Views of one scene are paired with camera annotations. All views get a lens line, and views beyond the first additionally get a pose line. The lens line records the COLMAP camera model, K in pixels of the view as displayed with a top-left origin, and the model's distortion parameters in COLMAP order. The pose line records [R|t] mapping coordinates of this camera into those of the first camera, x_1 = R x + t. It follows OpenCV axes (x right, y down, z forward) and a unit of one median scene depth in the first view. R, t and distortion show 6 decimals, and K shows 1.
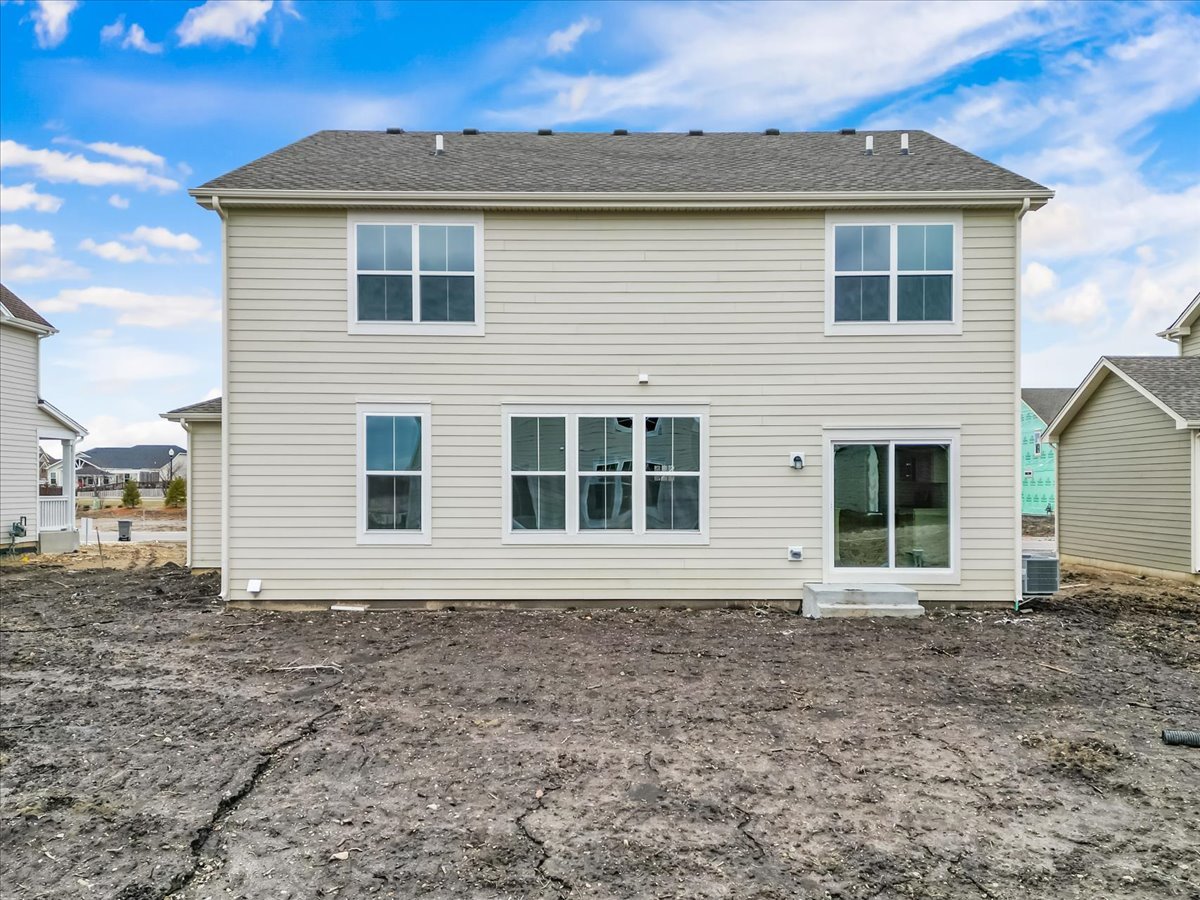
lens RADIAL K [[881.4, 0, 600.0], [0, 881.4, 450.0], [0, 0, 1]] dist [0.037324, -0.002370]
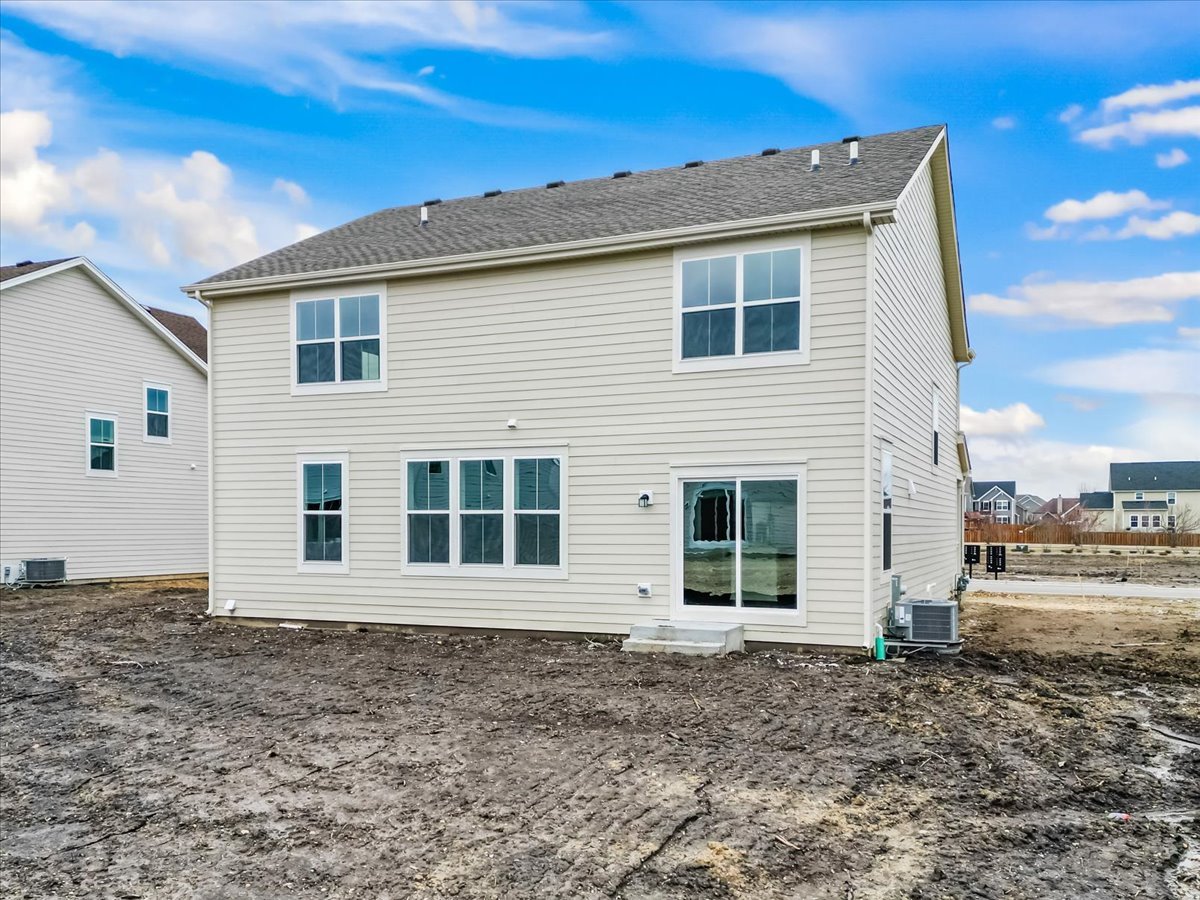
lens RADIAL K [[931.0, 0, 600.6], [0, 931.0, 498.9], [0, 0, 1]] dist [0.041358, -0.006614]
pose [[0.927007, -0.009406, -0.374927, 0.572388], [0.013707, 0.999867, 0.008806, 0.002336], [0.374794, -0.013302, 0.927013, -0.009879]]
